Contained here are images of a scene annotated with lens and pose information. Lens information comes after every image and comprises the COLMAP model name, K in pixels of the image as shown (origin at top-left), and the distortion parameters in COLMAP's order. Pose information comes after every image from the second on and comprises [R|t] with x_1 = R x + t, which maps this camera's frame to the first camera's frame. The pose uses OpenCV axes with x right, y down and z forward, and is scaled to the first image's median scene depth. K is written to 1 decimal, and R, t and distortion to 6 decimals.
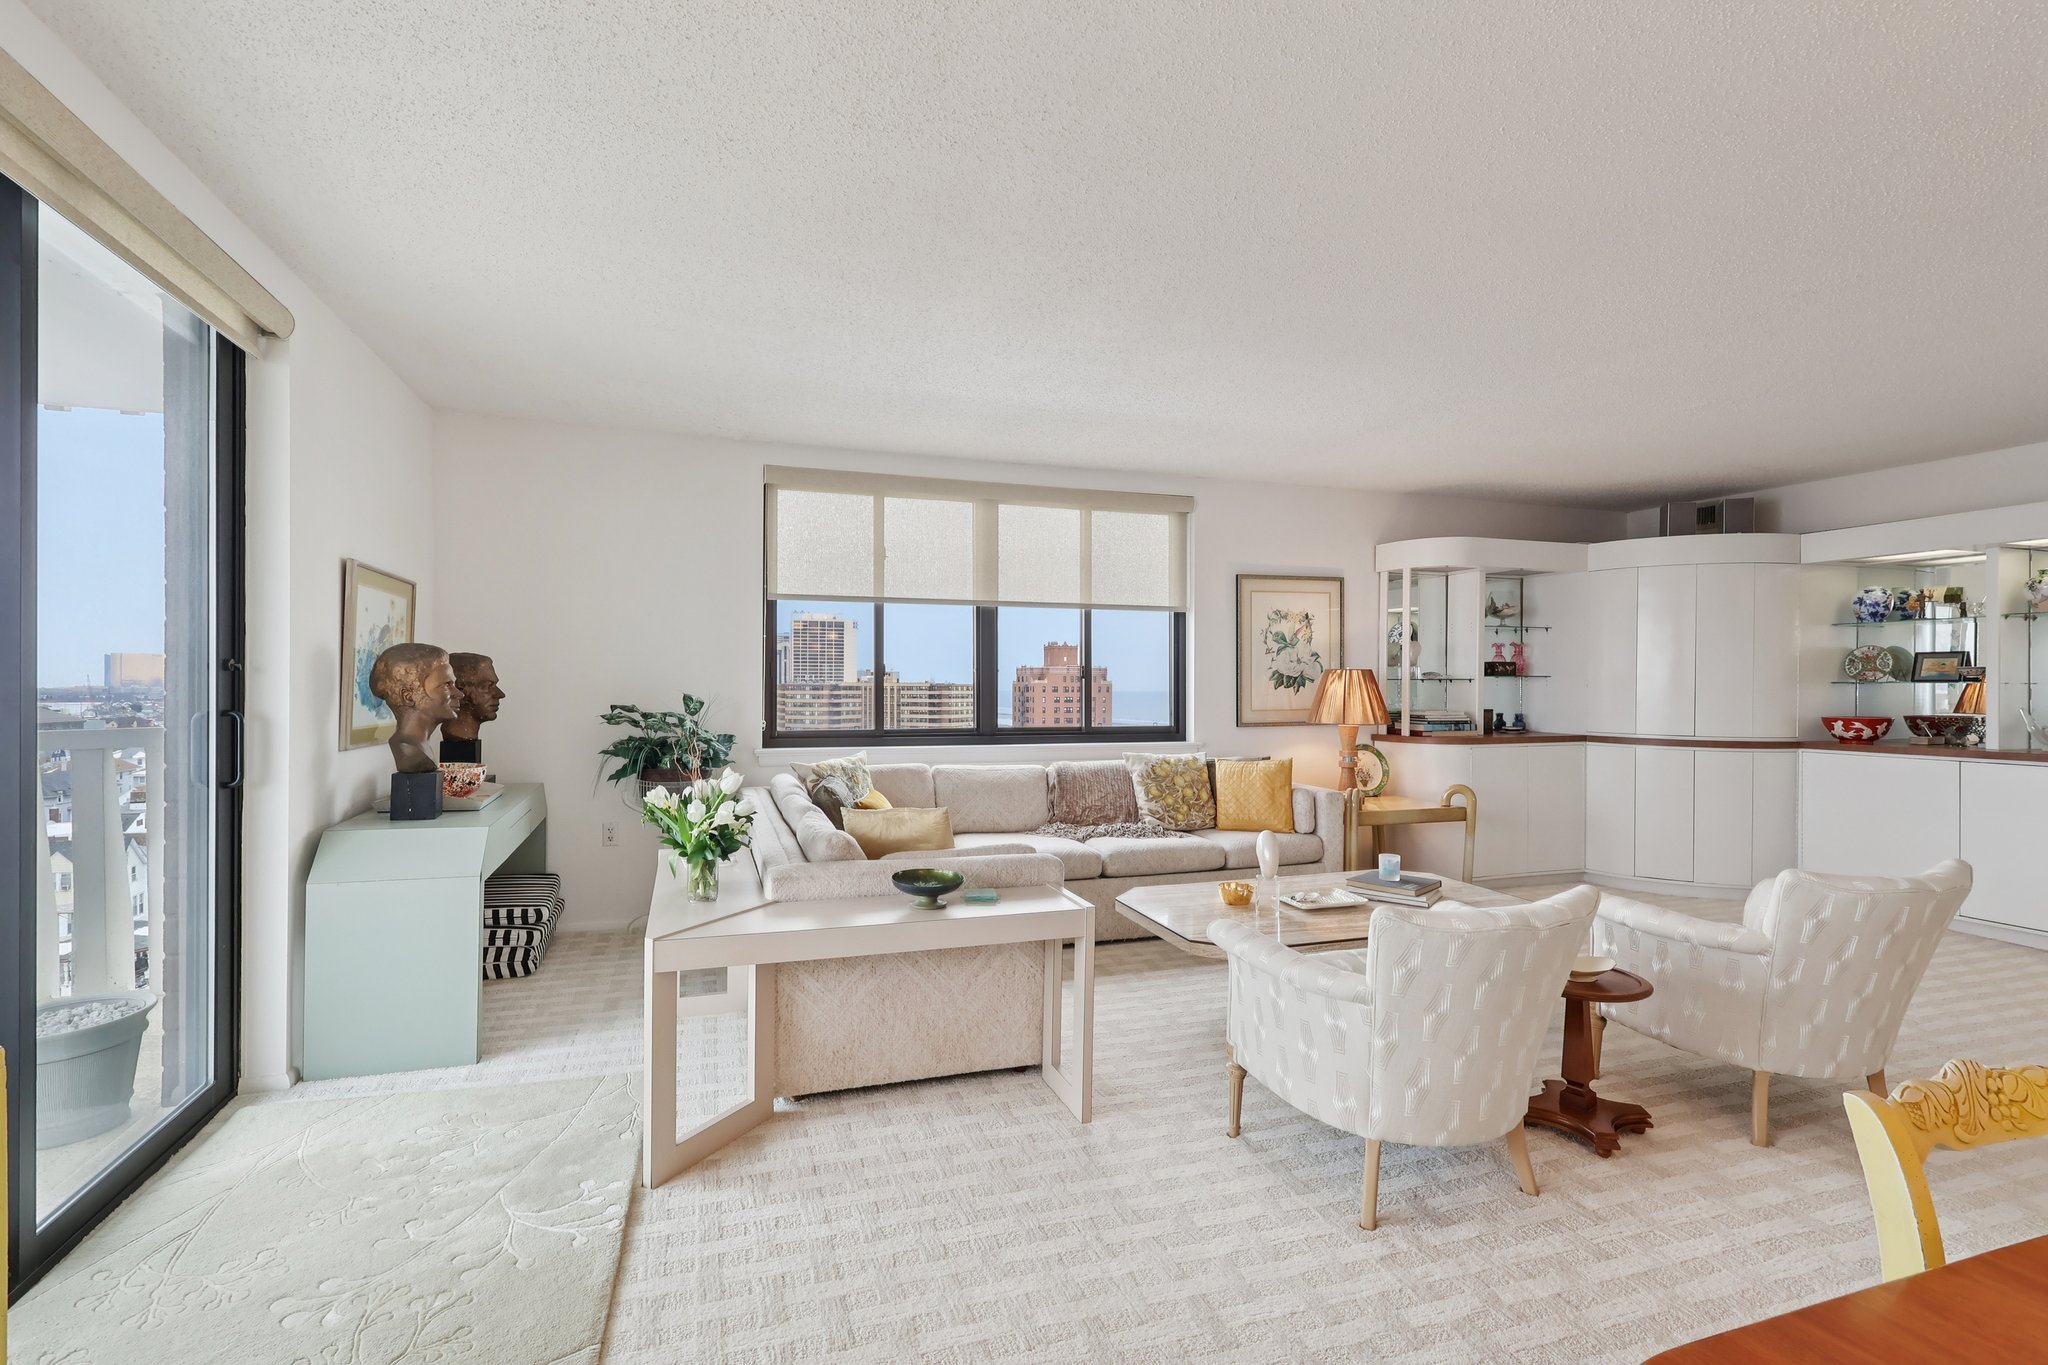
lens RADIAL K [[966.7, 0, 1019.3], [0, 966.7, 685.0], [0, 0, 1]] dist [0.000559, -0.000469]
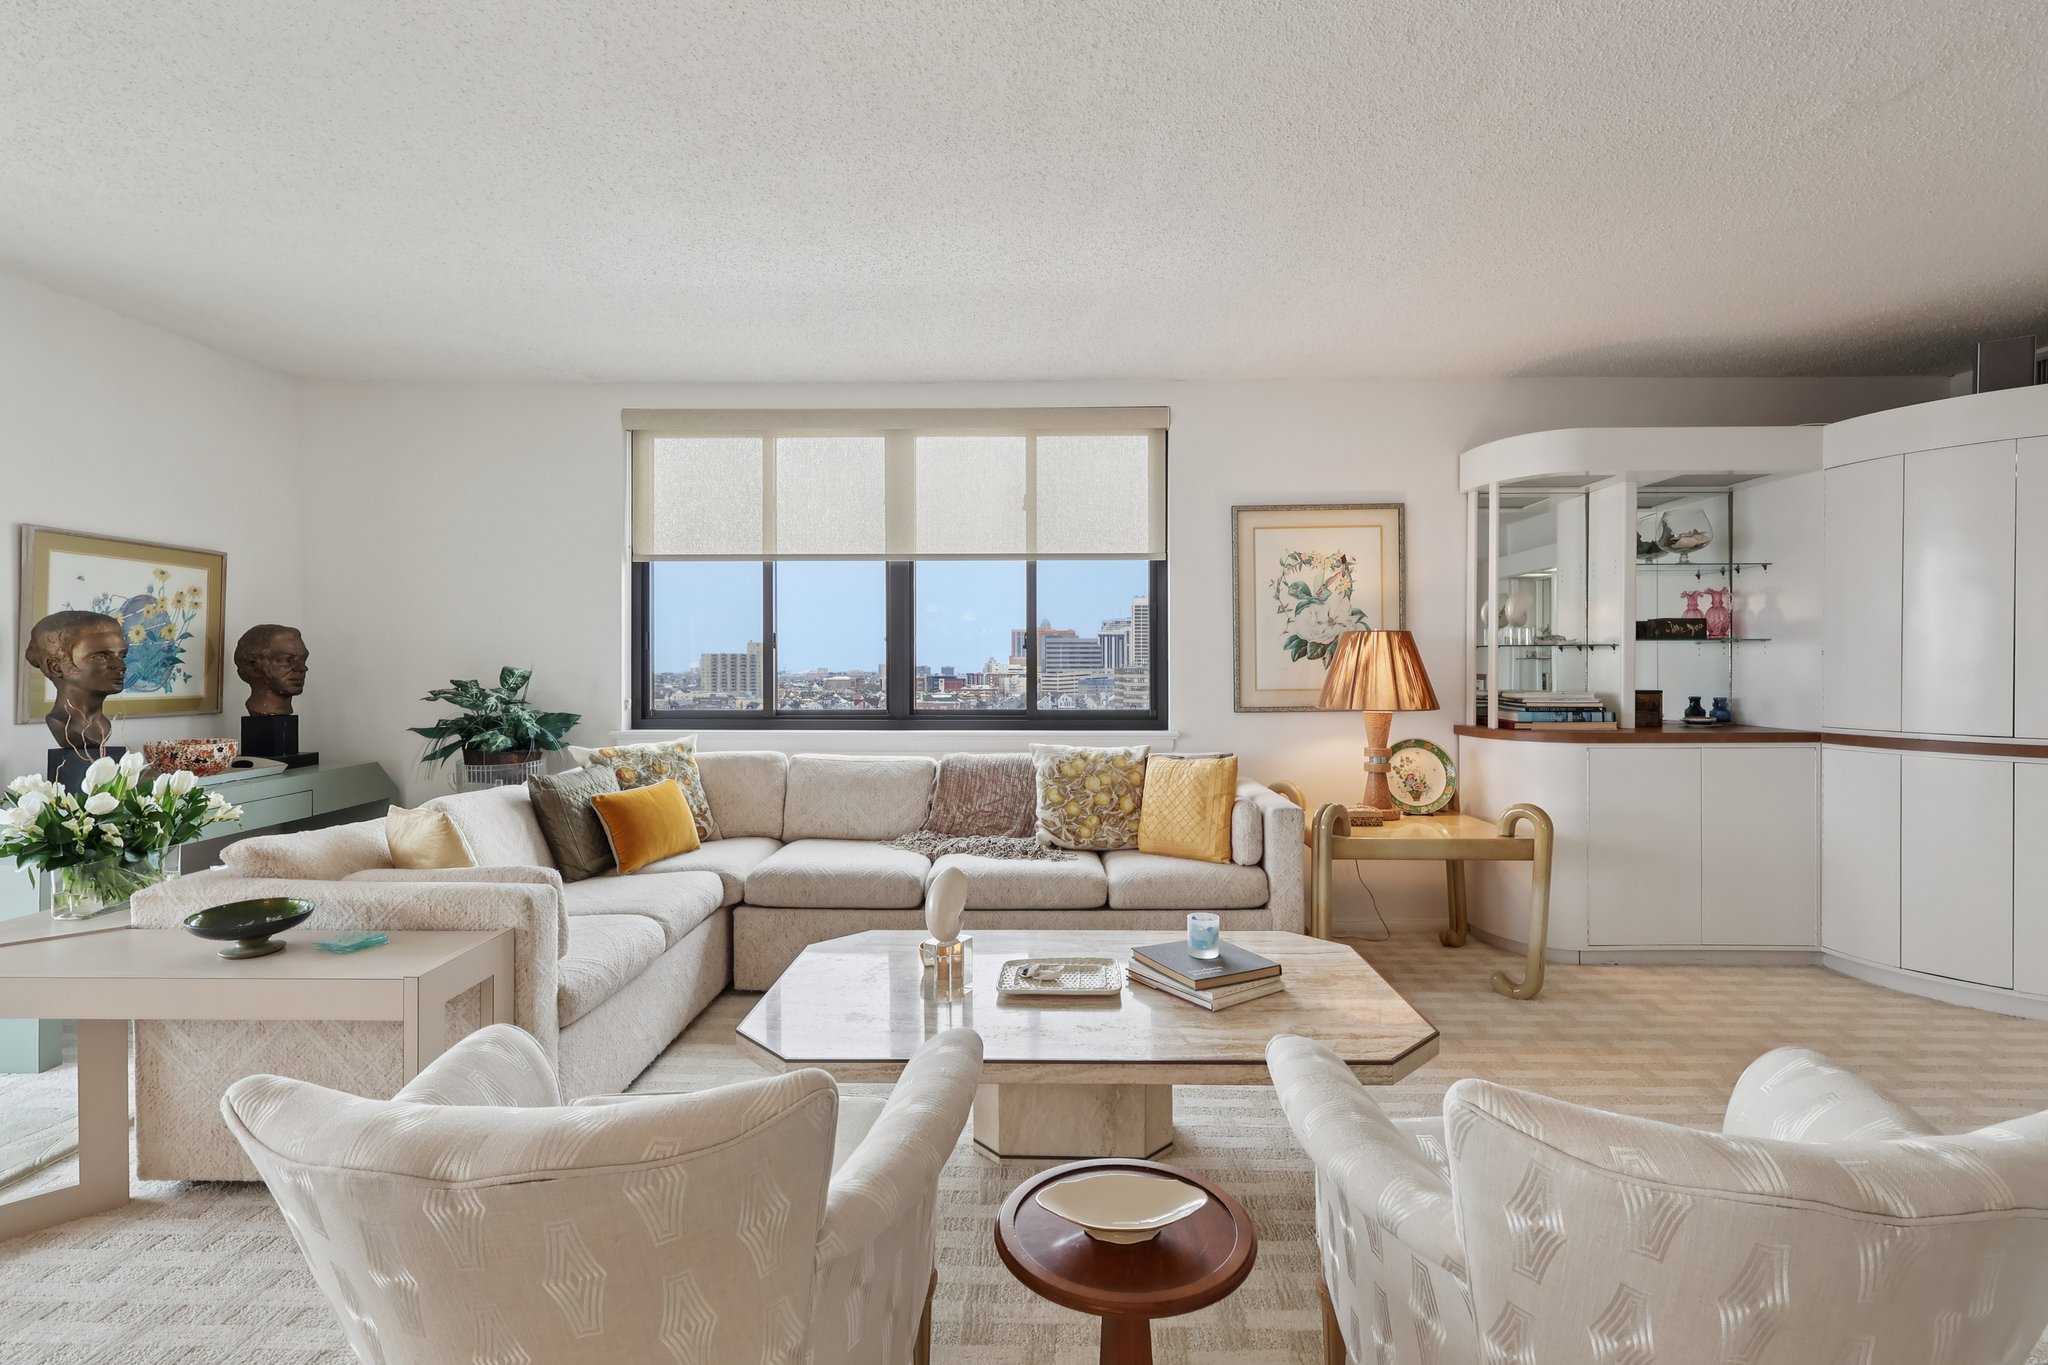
lens RADIAL K [[966.7, 0, 1022.7], [0, 966.7, 677.9], [0, 0, 1]] dist [0.000559, -0.000469]
pose [[0.941373, -0.000618, -0.337368, 0.336890], [0.003638, 0.999959, 0.008322, 0.010648], [0.337349, -0.009061, 0.941336, 0.257054]]
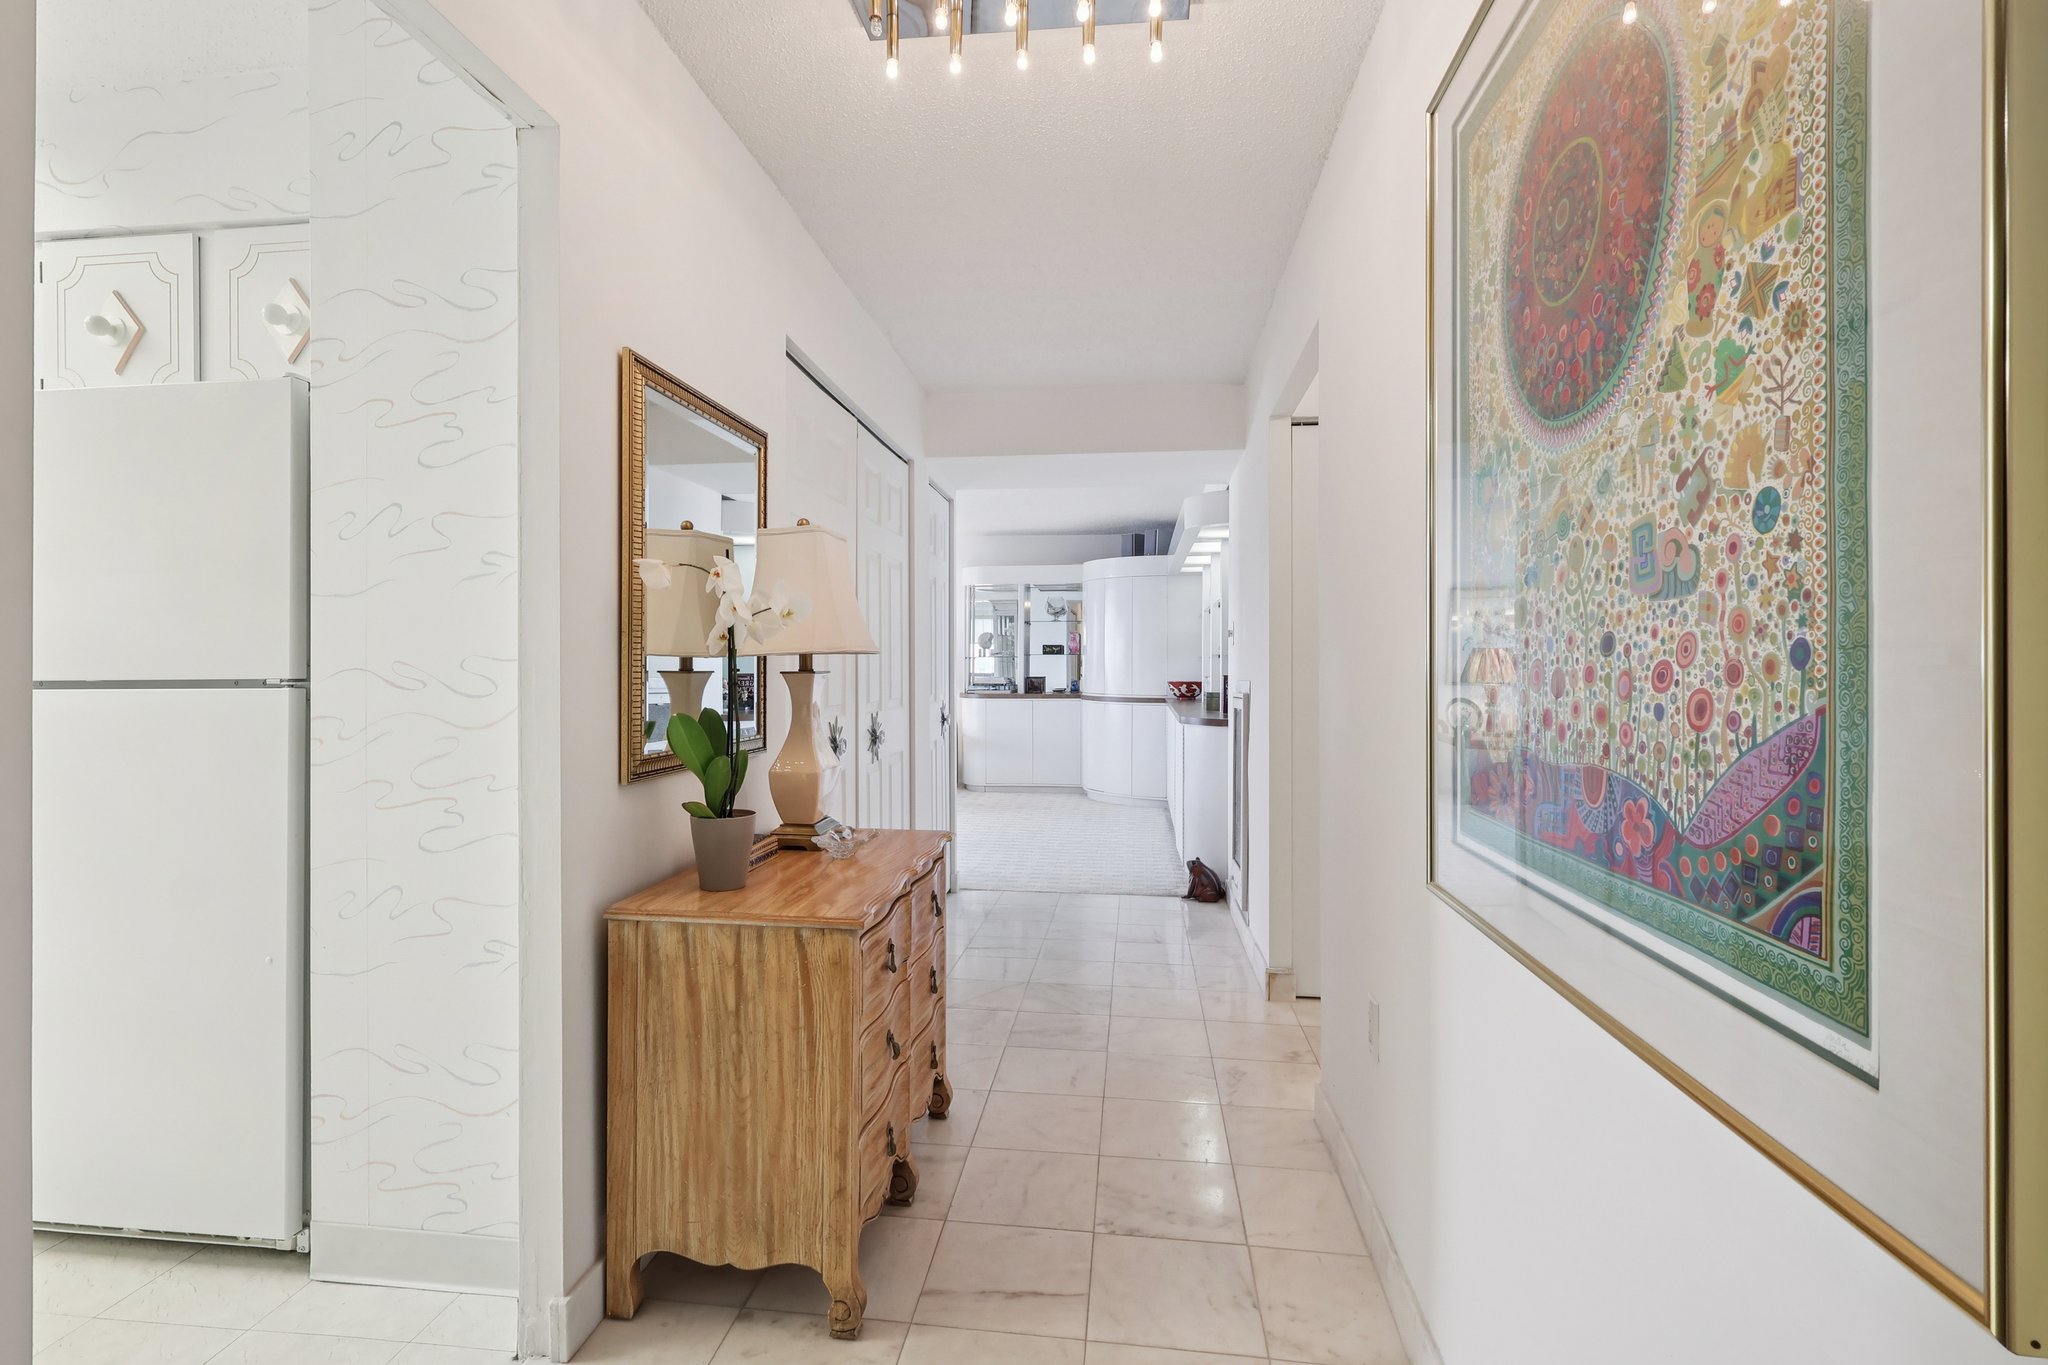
lens RADIAL K [[966.7, 0, 1023.3], [0, 966.7, 672.1], [0, 0, 1]] dist [0.000559, -0.000469]
pose [[0.911030, 0.005680, -0.412301, 1.199781], [-0.002175, 0.999957, 0.008969, 0.005804], [0.412334, -0.007275, 0.911004, -0.413288]]
